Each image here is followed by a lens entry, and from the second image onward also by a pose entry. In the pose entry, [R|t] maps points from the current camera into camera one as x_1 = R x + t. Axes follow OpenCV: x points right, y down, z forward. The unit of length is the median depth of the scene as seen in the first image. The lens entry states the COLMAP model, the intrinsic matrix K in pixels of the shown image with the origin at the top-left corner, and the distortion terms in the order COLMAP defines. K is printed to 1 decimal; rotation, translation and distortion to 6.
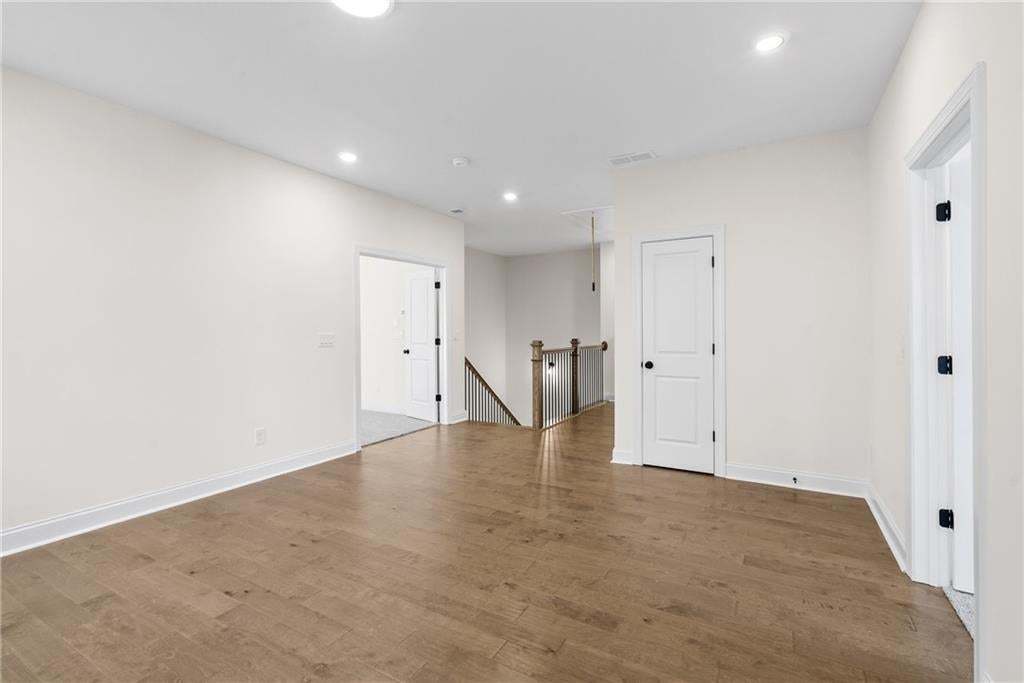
lens RADIAL K [[466.2, 0, 511.5], [0, 466.2, 331.8], [0, 0, 1]] dist [0.000107, 0.000272]
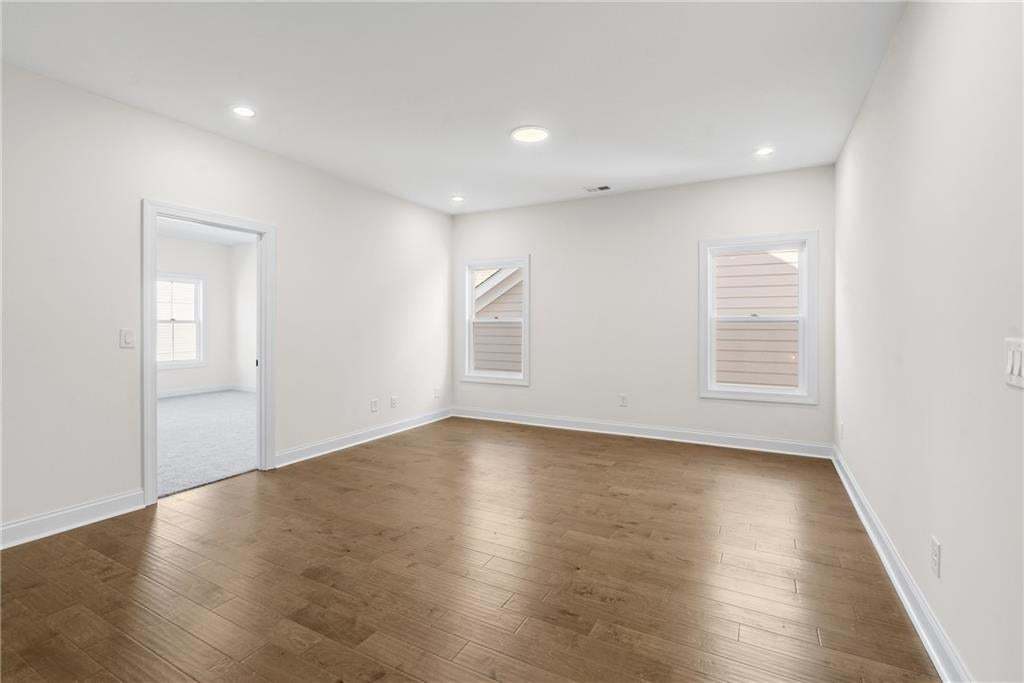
lens RADIAL K [[463.3, 0, 512.0], [0, 463.3, 341.5], [0, 0, 1]] dist [-0.002284, -0.000603]
pose [[-0.999583, 0.000325, -0.028857, -0.153304], [-0.000778, 0.999270, 0.038197, -0.009608], [0.028849, 0.038204, -0.998853, 2.086199]]
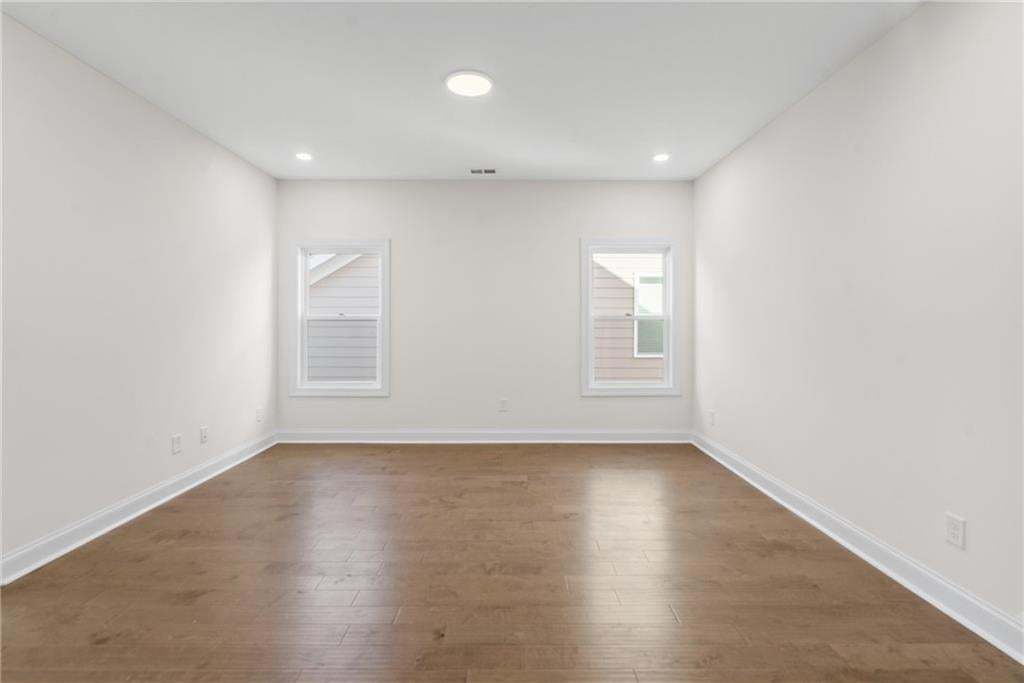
lens RADIAL K [[466.2, 0, 511.5], [0, 466.2, 331.8], [0, 0, 1]] dist [0.000107, 0.000272]
pose [[-0.865378, 0.007476, -0.501065, 0.202052], [-0.002085, 0.999826, 0.018520, -0.005075], [0.501116, 0.017071, -0.865212, 1.733127]]
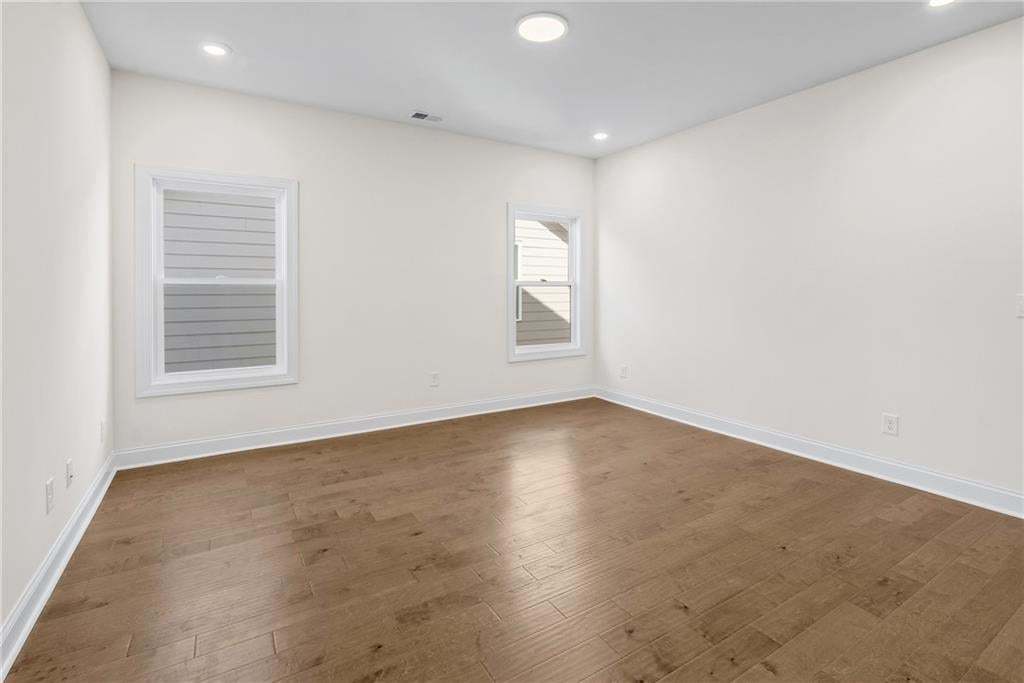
lens RADIAL K [[483.4, 0, 515.0], [0, 483.4, 296.3], [0, 0, 1]] dist [-0.000221, 0.000116]
pose [[-0.473969, 0.013219, -0.880442, 0.680201], [-0.001536, 0.999873, 0.015839, -0.003419], [0.880540, 0.008859, -0.473888, 1.198653]]
